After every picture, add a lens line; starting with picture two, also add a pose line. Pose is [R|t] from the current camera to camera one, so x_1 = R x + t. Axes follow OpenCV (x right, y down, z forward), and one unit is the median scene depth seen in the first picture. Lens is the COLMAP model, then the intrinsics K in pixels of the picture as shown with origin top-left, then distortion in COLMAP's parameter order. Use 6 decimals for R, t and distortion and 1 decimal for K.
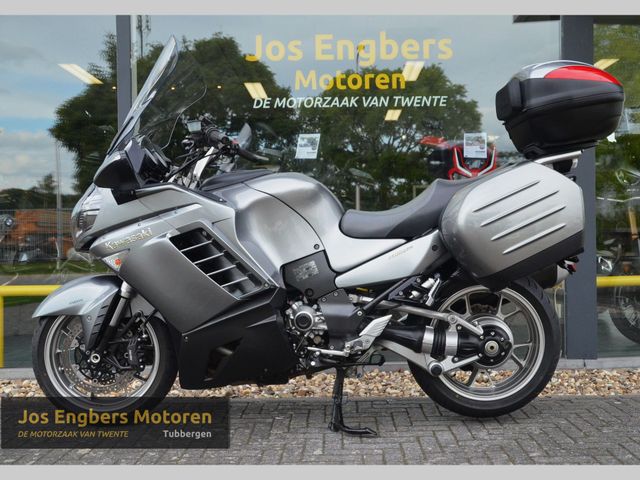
lens RADIAL K [[717.8, 0, 345.6], [0, 717.8, 250.2], [0, 0, 1]] dist [0.029590, 0.000000]
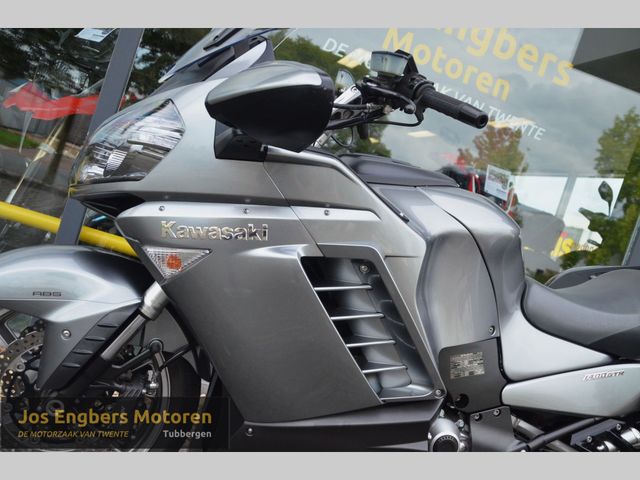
lens RADIAL K [[605.1, 0, 326.5], [0, 605.1, 251.4], [0, 0, 1]] dist [-0.003437, 0.000000]
pose [[0.911536, 0.302941, 0.278081, -0.333606], [-0.325500, 0.944789, 0.037724, -0.041824], [-0.251300, -0.124902, 0.959817, 0.554896]]
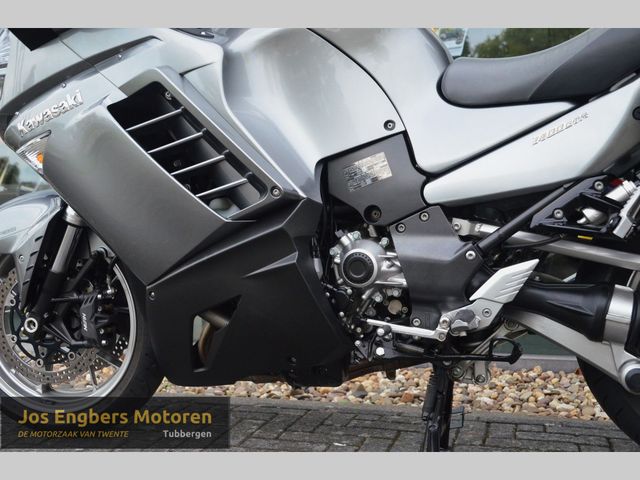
lens RADIAL K [[754.5, 0, 330.2], [0, 754.5, 252.0], [0, 0, 1]] dist [0.053711, 0.000000]
pose [[0.962617, 0.014689, -0.270468, 0.066556], [-0.006837, 0.999528, 0.029954, 0.070382], [0.270780, -0.026985, 0.962263, 0.471267]]
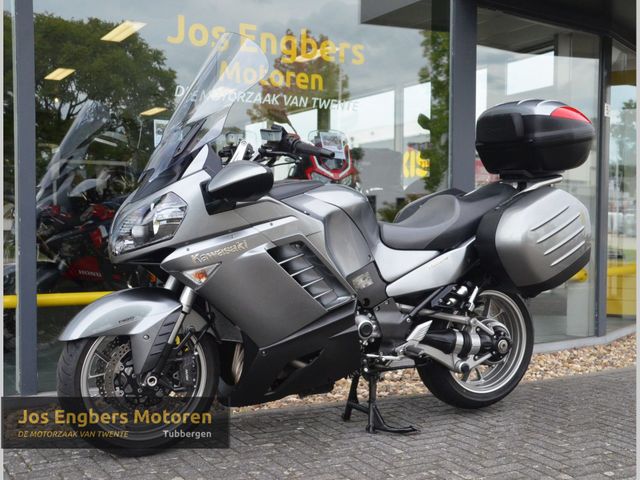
lens RADIAL K [[863.5, 0, 323.2], [0, 863.5, 254.6], [0, 0, 1]] dist [0.070150, 0.000000]
pose [[0.867905, -0.002352, 0.496725, -0.725279], [-0.010412, 0.999683, 0.022926, -0.037945], [-0.496621, -0.025069, 0.867605, -0.053432]]
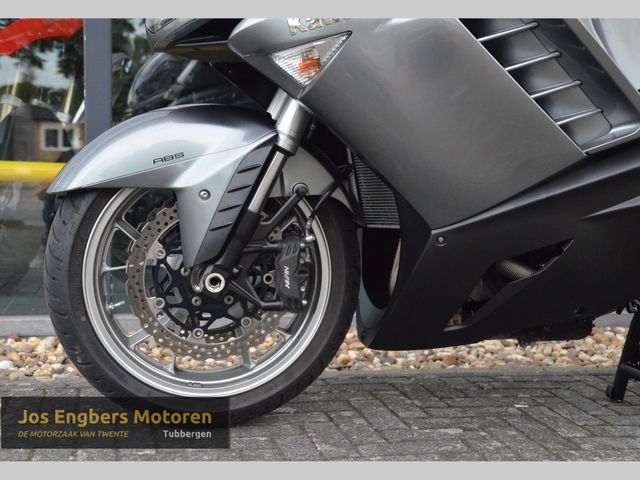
lens RADIAL K [[903.1, 0, 319.2], [0, 903.1, 246.0], [0, 0, 1]] dist [0.175373, 0.000000]
pose [[0.970170, 0.021177, 0.241498, -0.435921], [-0.035751, 0.997783, 0.056128, 0.094995], [-0.239774, -0.063088, 0.968777, 0.441158]]
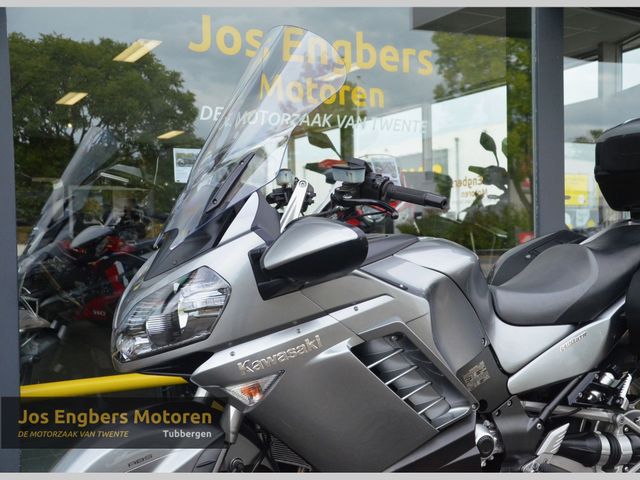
lens RADIAL K [[822.1, 0, 350.0], [0, 822.1, 258.4], [0, 0, 1]] dist [0.090037, 0.000000]
pose [[0.859189, -0.019581, 0.511283, -0.594474], [0.014697, 0.999800, 0.013593, -0.104255], [-0.511447, -0.004164, 0.859305, 0.344021]]
